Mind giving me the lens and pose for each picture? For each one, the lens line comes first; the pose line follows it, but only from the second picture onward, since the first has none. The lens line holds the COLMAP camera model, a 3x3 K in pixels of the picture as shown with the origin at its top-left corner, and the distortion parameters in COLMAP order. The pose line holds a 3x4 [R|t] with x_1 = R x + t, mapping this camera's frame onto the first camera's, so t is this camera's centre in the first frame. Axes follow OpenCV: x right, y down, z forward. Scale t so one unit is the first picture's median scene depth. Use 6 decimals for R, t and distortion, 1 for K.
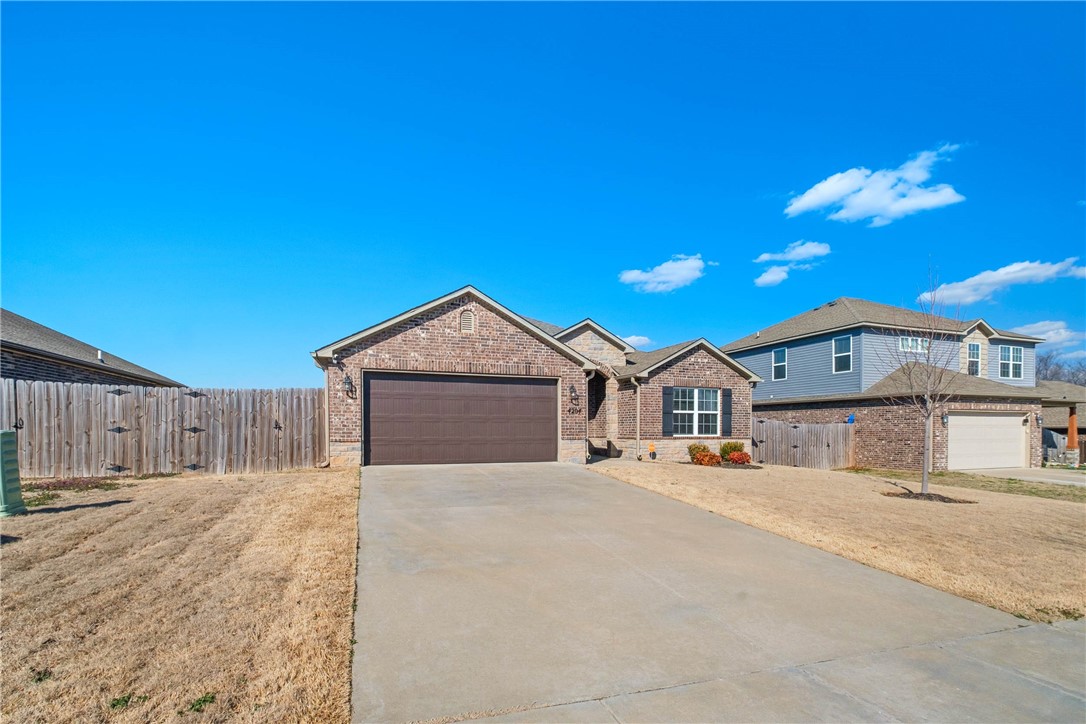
lens RADIAL K [[499.6, 0, 541.9], [0, 499.6, 430.8], [0, 0, 1]] dist [0.001640, 0.000054]
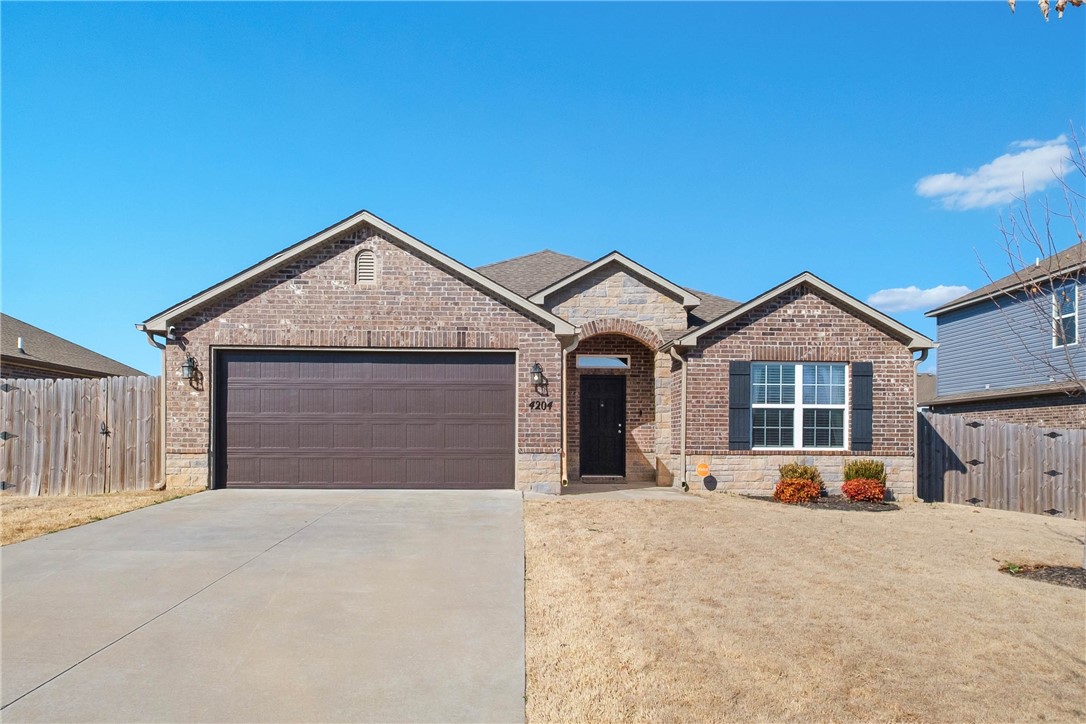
lens RADIAL K [[775.4, 0, 543.0], [0, 775.4, 431.7], [0, 0, 1]] dist [-0.000968, -0.004976]
pose [[0.955679, -0.002306, -0.294403, 0.341746], [-0.003816, 0.999788, -0.020217, 0.010717], [0.294387, 0.020444, 0.955468, 0.115279]]
